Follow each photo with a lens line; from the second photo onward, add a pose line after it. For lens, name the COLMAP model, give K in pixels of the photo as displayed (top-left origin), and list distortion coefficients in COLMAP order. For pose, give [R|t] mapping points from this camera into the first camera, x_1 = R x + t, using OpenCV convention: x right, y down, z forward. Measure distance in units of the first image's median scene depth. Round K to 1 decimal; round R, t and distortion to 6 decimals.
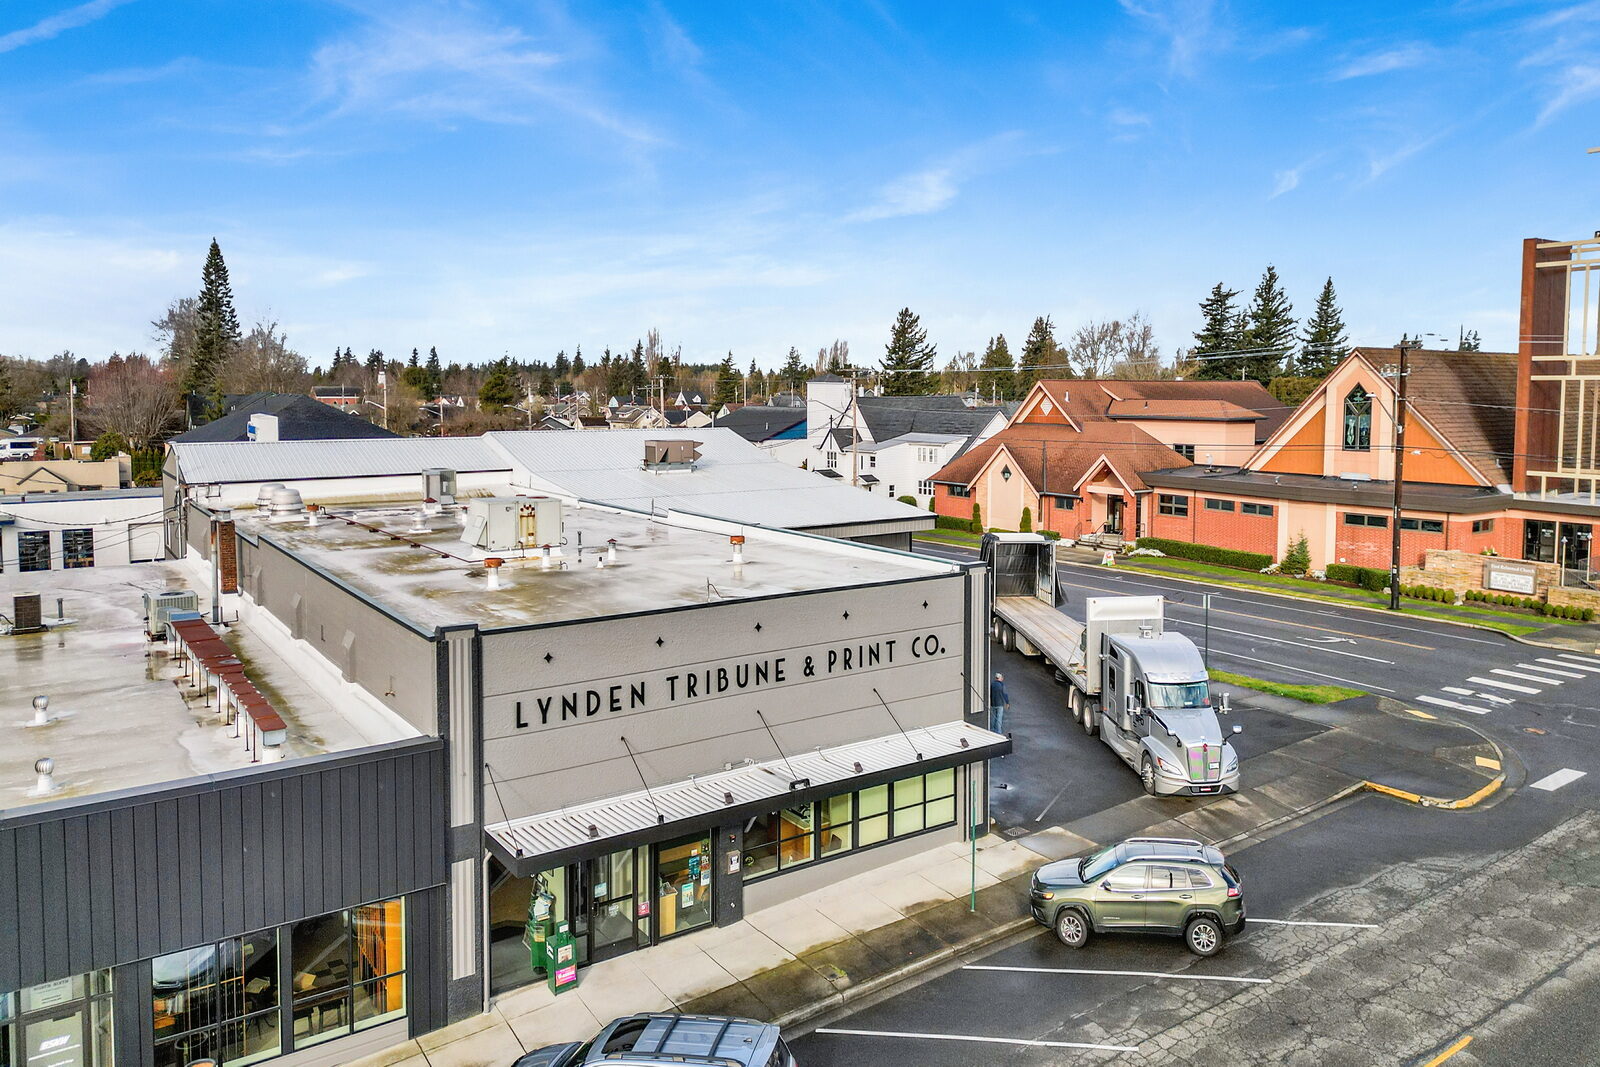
lens RADIAL K [[1127.2, 0, 793.2], [0, 1127.2, 473.2], [0, 0, 1]] dist [0.093494, -0.081633]
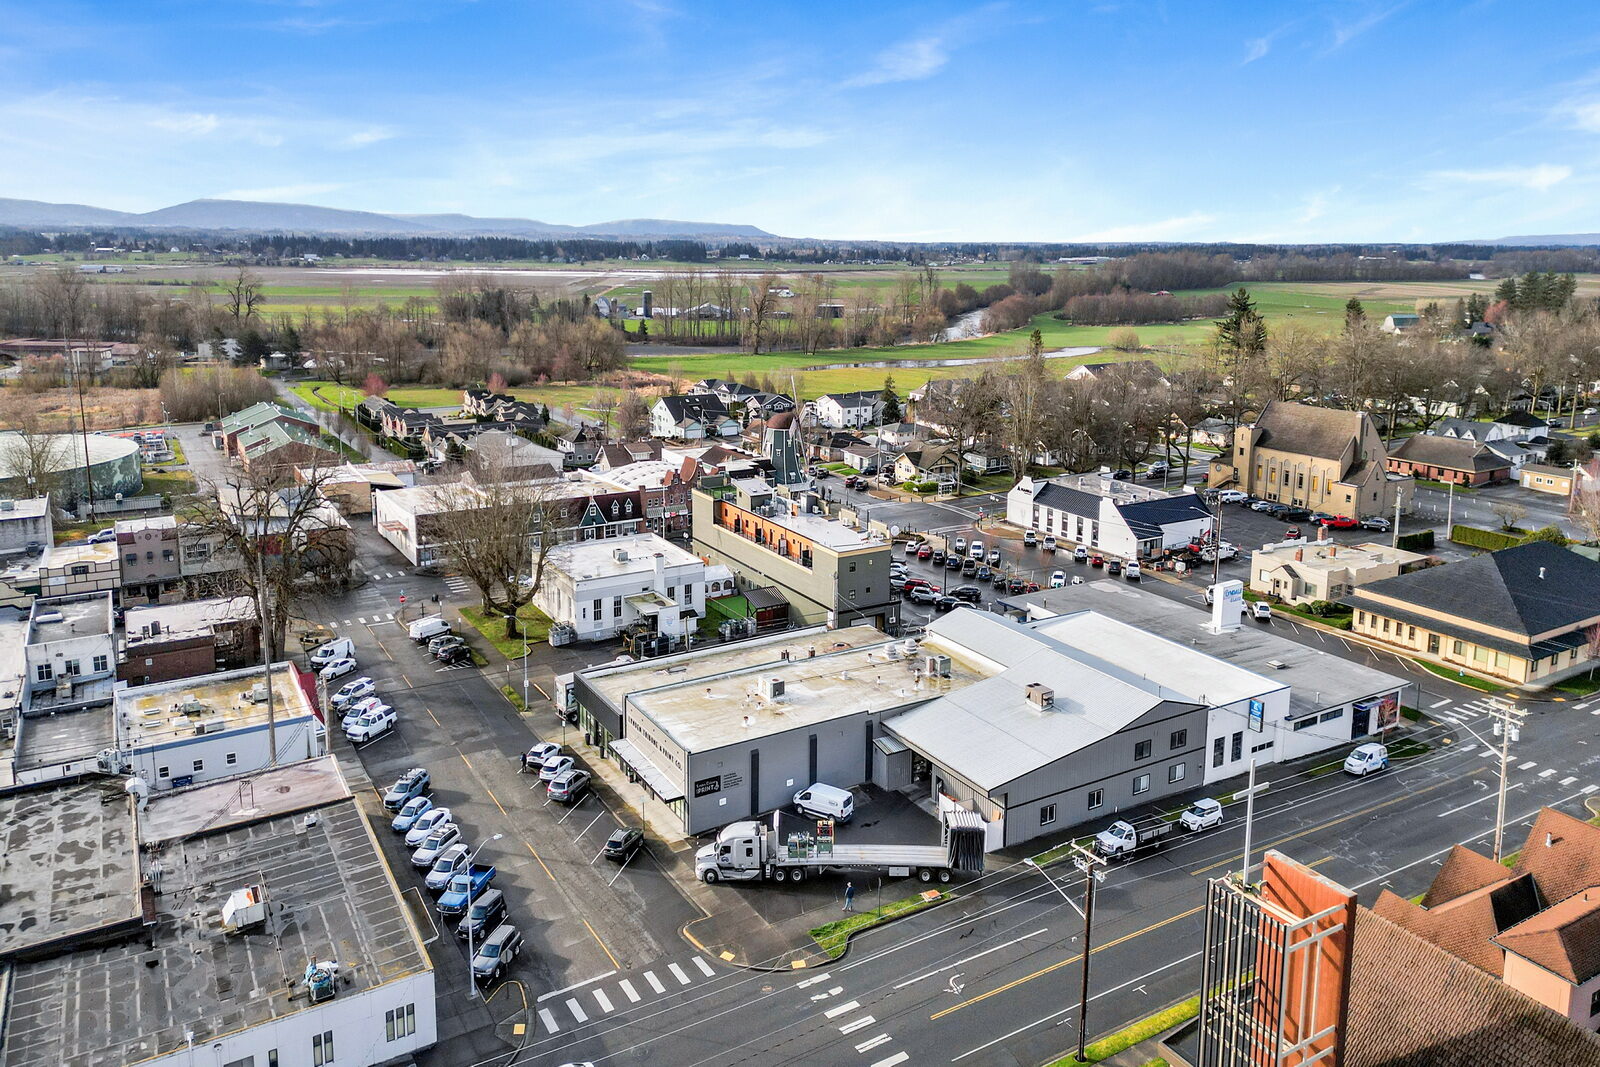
lens RADIAL K [[1114.8, 0, 804.6], [0, 1114.8, 436.2], [0, 0, 1]] dist [0.095058, -0.092174]
pose [[-0.057365, 0.163369, -0.984896, 3.291380], [-0.082495, 0.982371, 0.167755, -1.422795], [0.994939, 0.090872, -0.042877, 1.466998]]
